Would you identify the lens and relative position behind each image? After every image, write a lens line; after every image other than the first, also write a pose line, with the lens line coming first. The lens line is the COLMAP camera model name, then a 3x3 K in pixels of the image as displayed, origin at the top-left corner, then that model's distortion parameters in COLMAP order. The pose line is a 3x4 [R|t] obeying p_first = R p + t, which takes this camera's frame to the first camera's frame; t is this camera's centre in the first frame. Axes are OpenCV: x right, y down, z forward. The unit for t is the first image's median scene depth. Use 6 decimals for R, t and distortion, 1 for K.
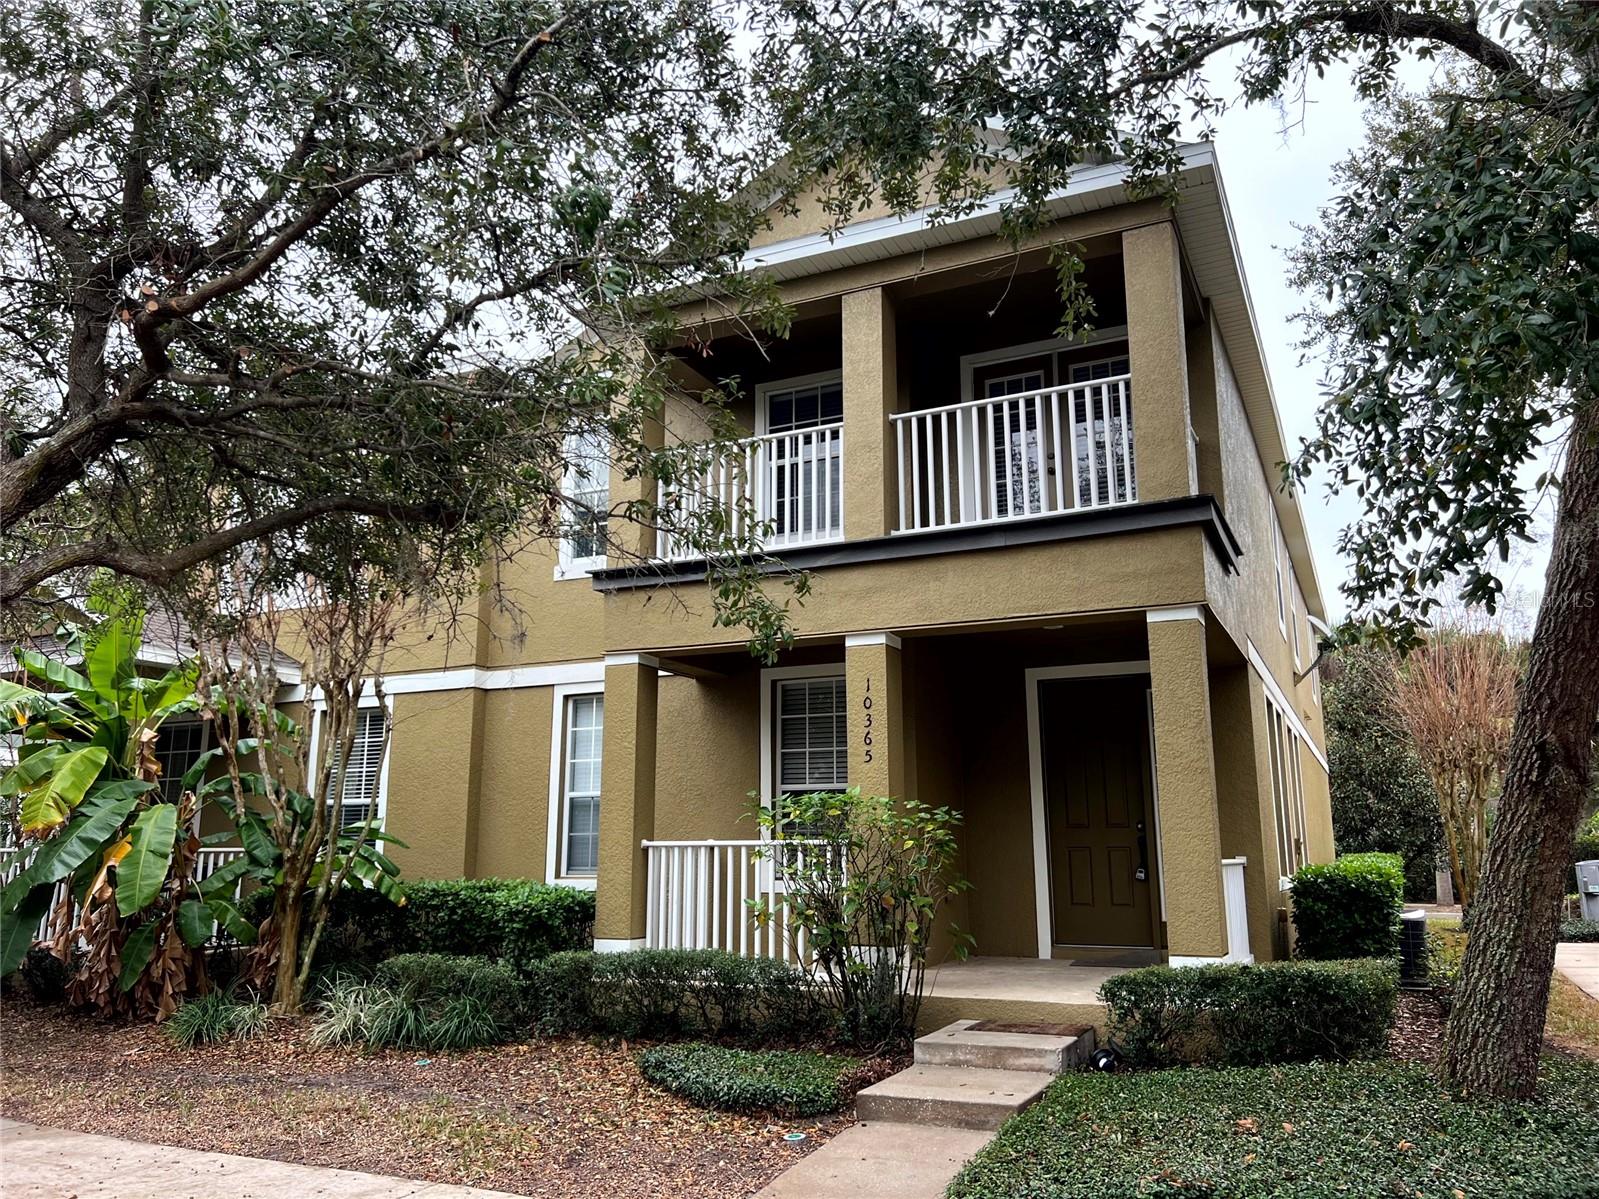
lens RADIAL K [[1206.1, 0, 787.4], [0, 1206.1, 596.7], [0, 0, 1]] dist [0.041266, -0.050596]
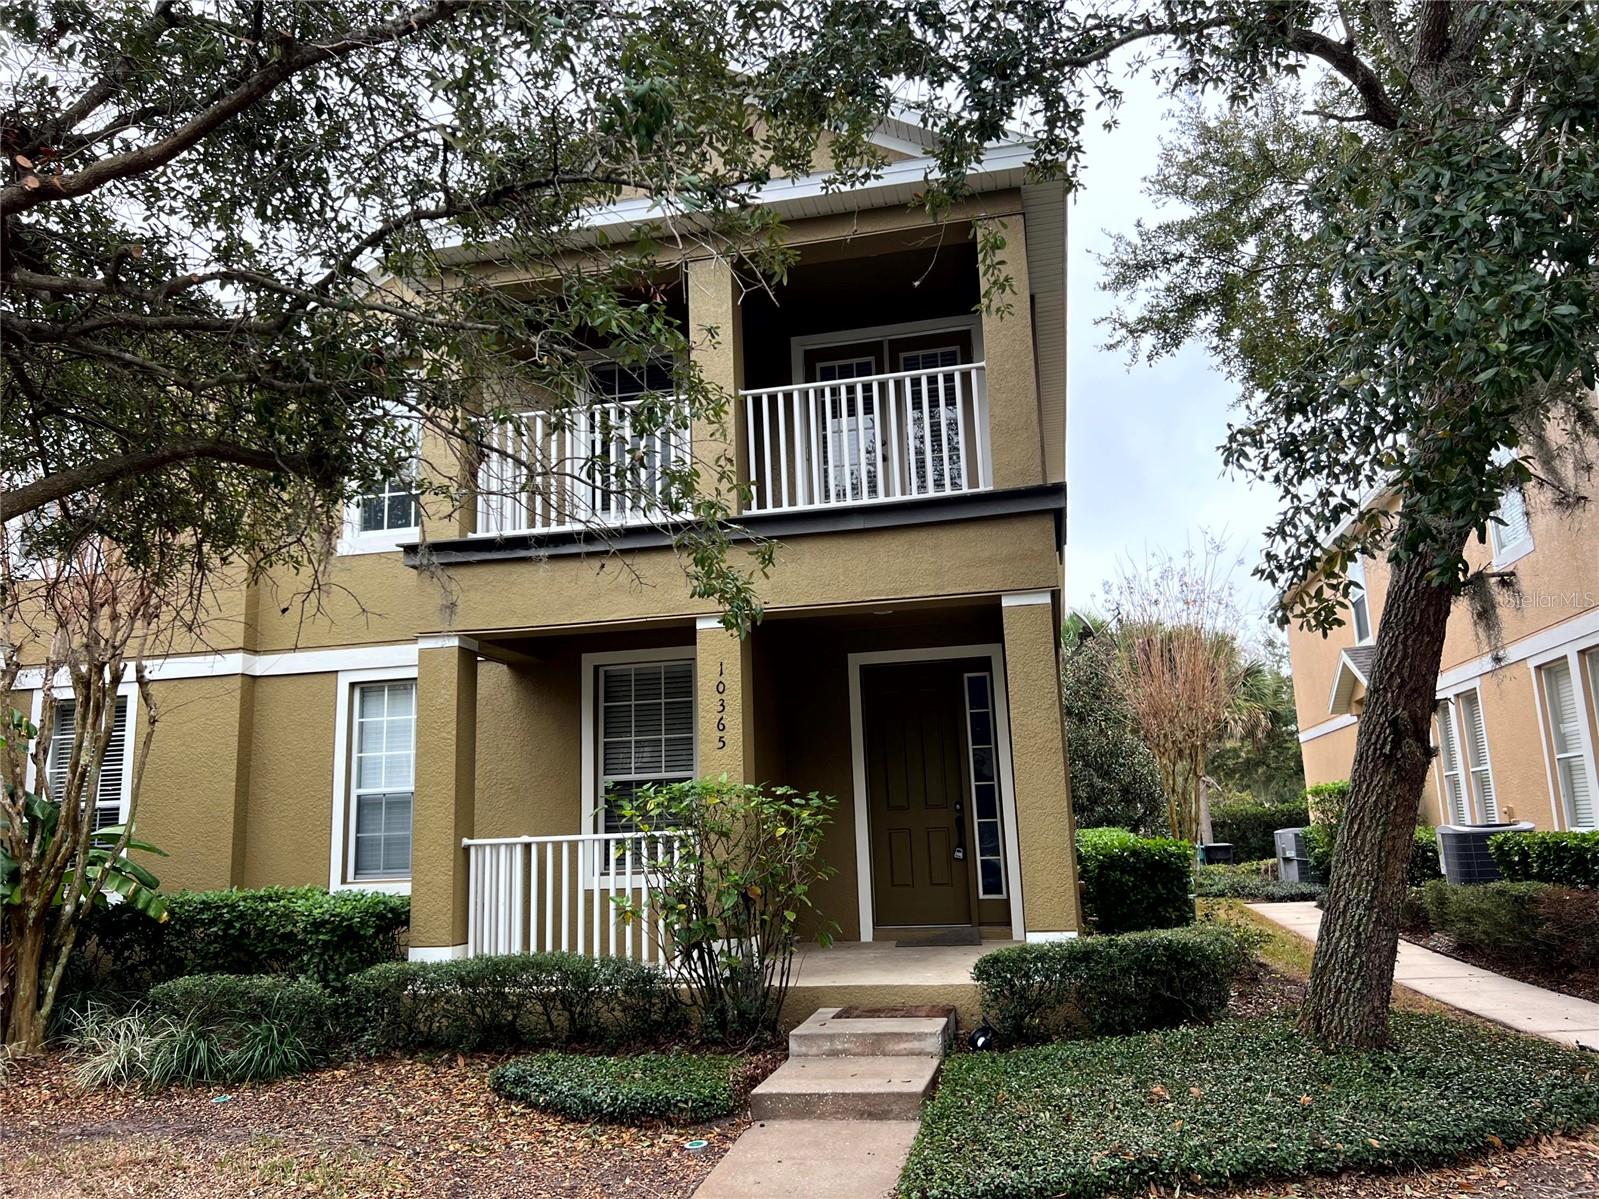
lens RADIAL K [[1206.1, 0, 800.9], [0, 1206.1, 601.1], [0, 0, 1]] dist [0.041266, -0.050596]
pose [[0.971194, 0.013789, 0.237891, -0.106095], [-0.016326, 0.999829, 0.008697, 0.010022], [-0.237730, -0.012330, 0.971253, 0.051664]]
